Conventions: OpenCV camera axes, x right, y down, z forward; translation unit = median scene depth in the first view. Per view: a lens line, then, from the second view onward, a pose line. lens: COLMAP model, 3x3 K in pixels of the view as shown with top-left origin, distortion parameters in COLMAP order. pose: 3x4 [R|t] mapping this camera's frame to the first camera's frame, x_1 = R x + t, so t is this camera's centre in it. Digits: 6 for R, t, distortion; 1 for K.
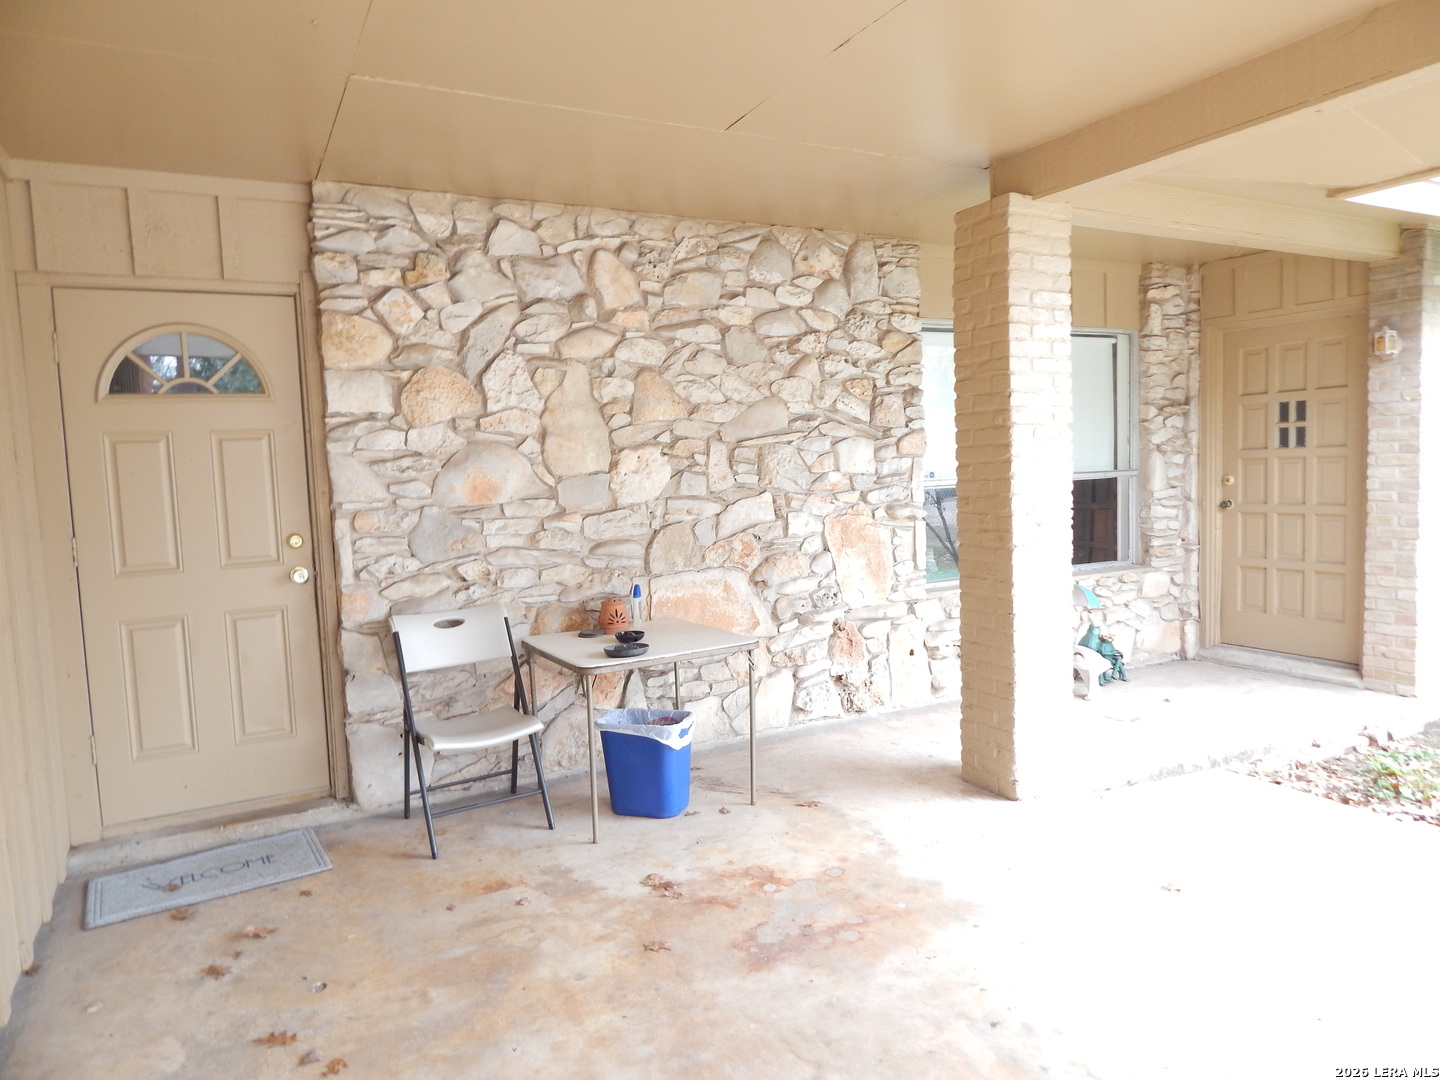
lens RADIAL K [[948.7, 0, 719.8], [0, 948.7, 536.1], [0, 0, 1]] dist [0.018752, -0.009412]
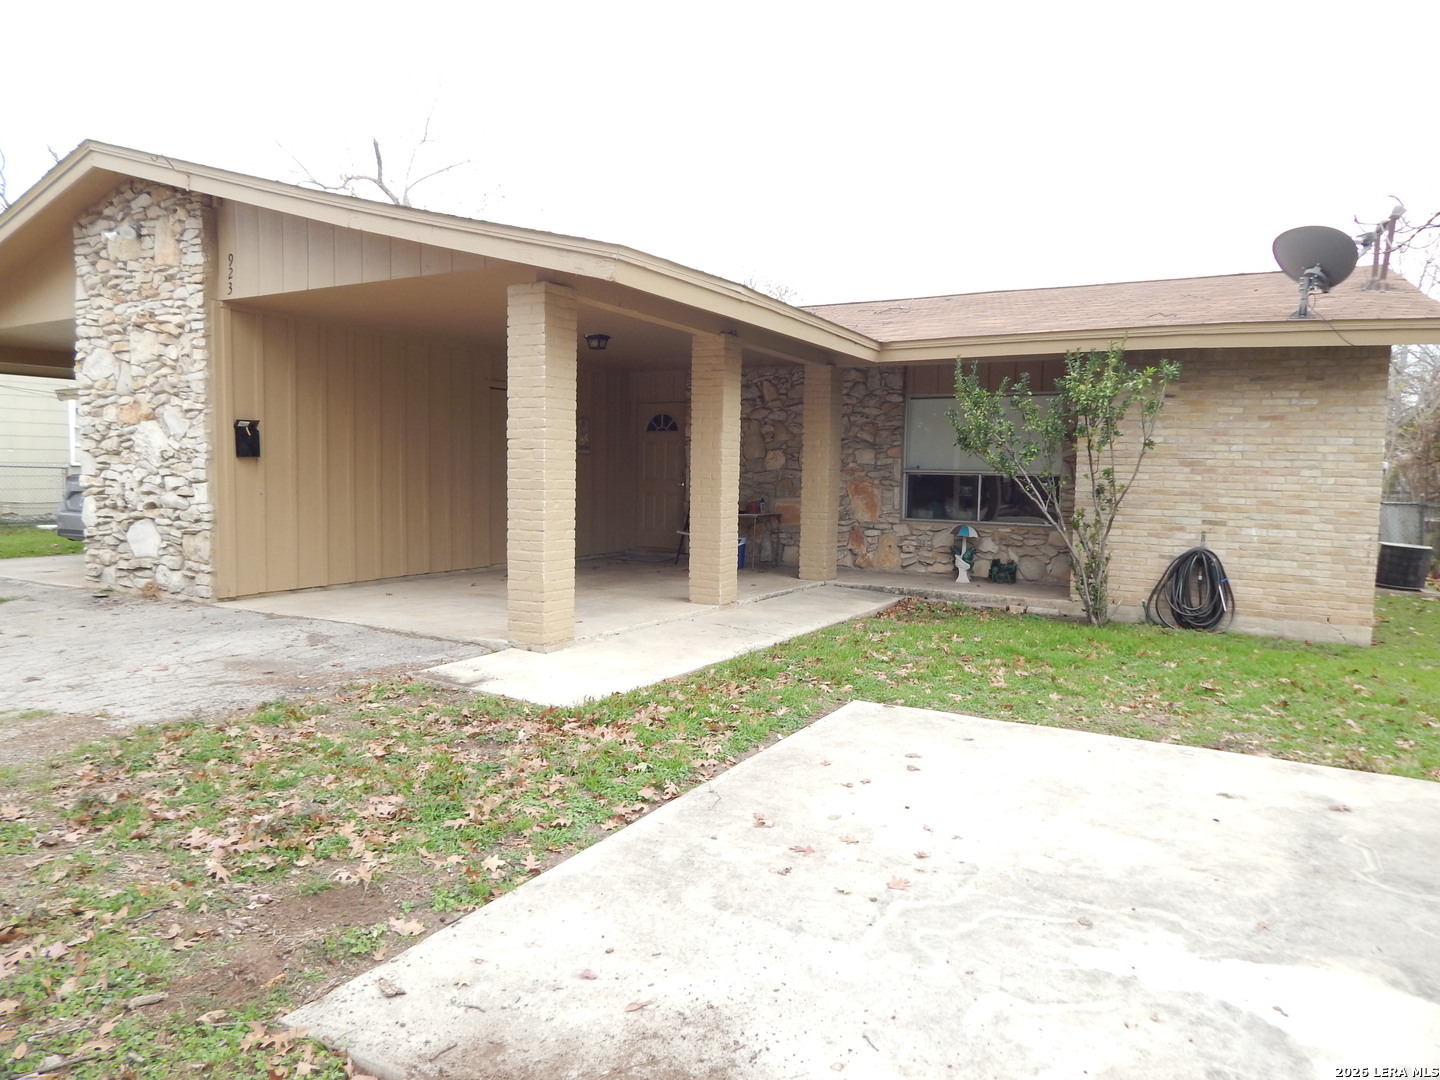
lens RADIAL K [[948.7, 0, 719.6], [0, 948.7, 535.6], [0, 0, 1]] dist [0.018752, -0.009412]
pose [[0.548253, 0.101600, -0.830118, 2.171551], [-0.101913, 0.993312, 0.054266, 0.021263], [0.830080, 0.054848, 0.554941, -0.661975]]
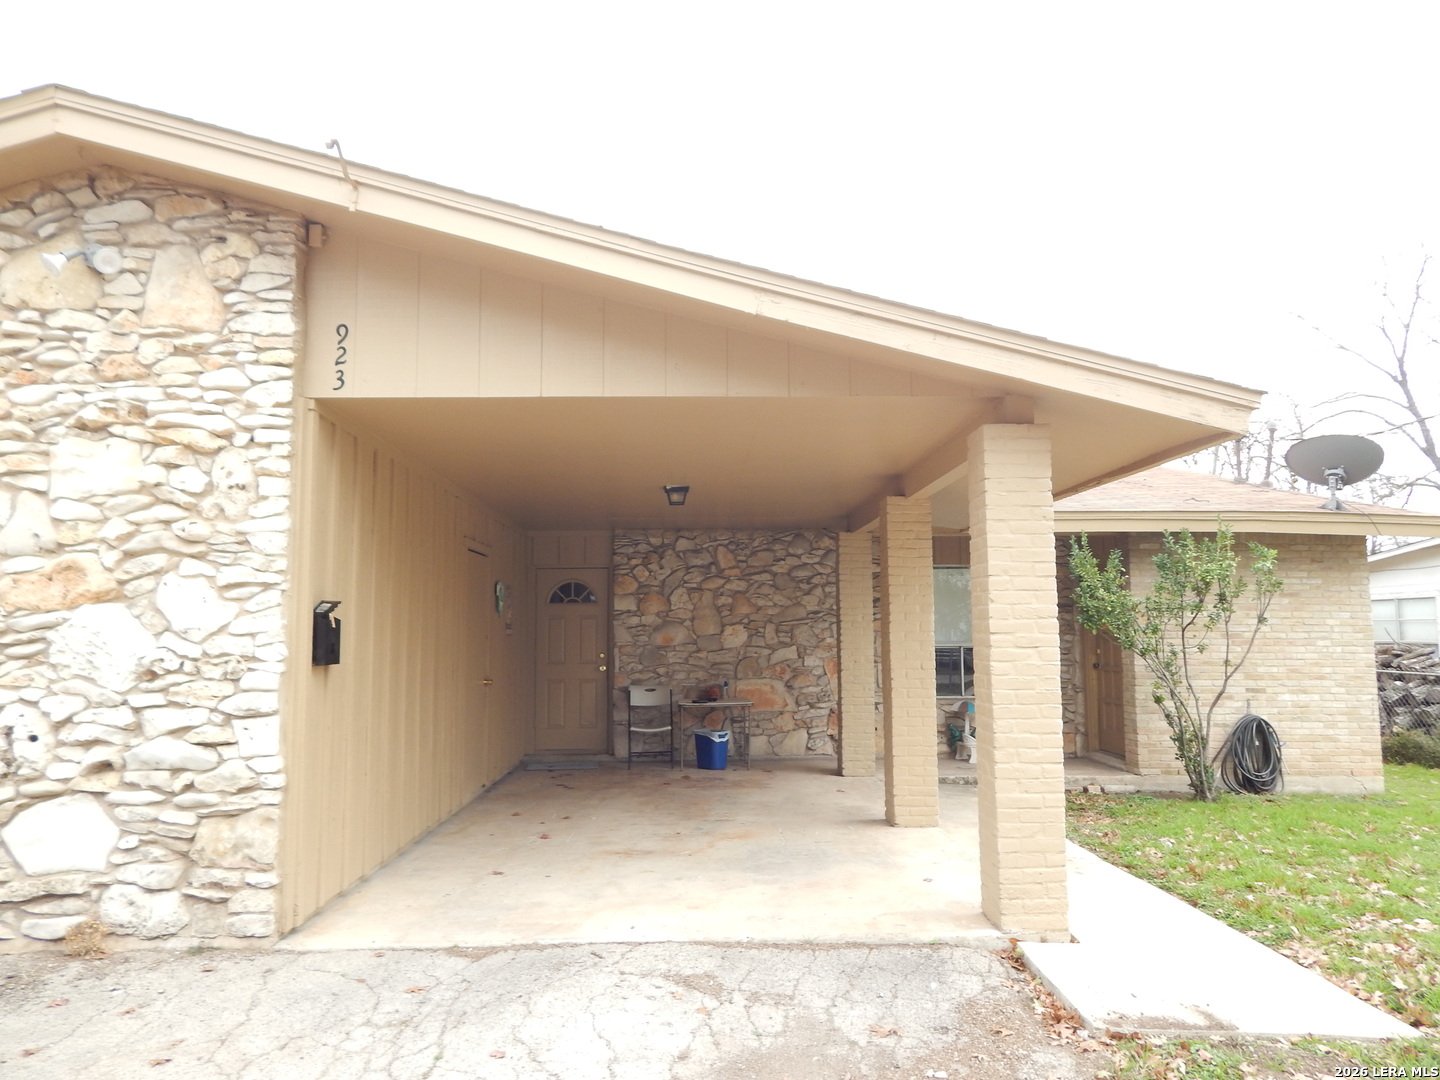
lens RADIAL K [[948.7, 0, 720.5], [0, 948.7, 540.4], [0, 0, 1]] dist [0.018752, -0.009412]
pose [[0.899864, -0.010862, -0.436036, 0.945775], [-0.060732, 0.986832, -0.149917, 0.059403], [0.431923, 0.161386, 0.887354, -1.195059]]
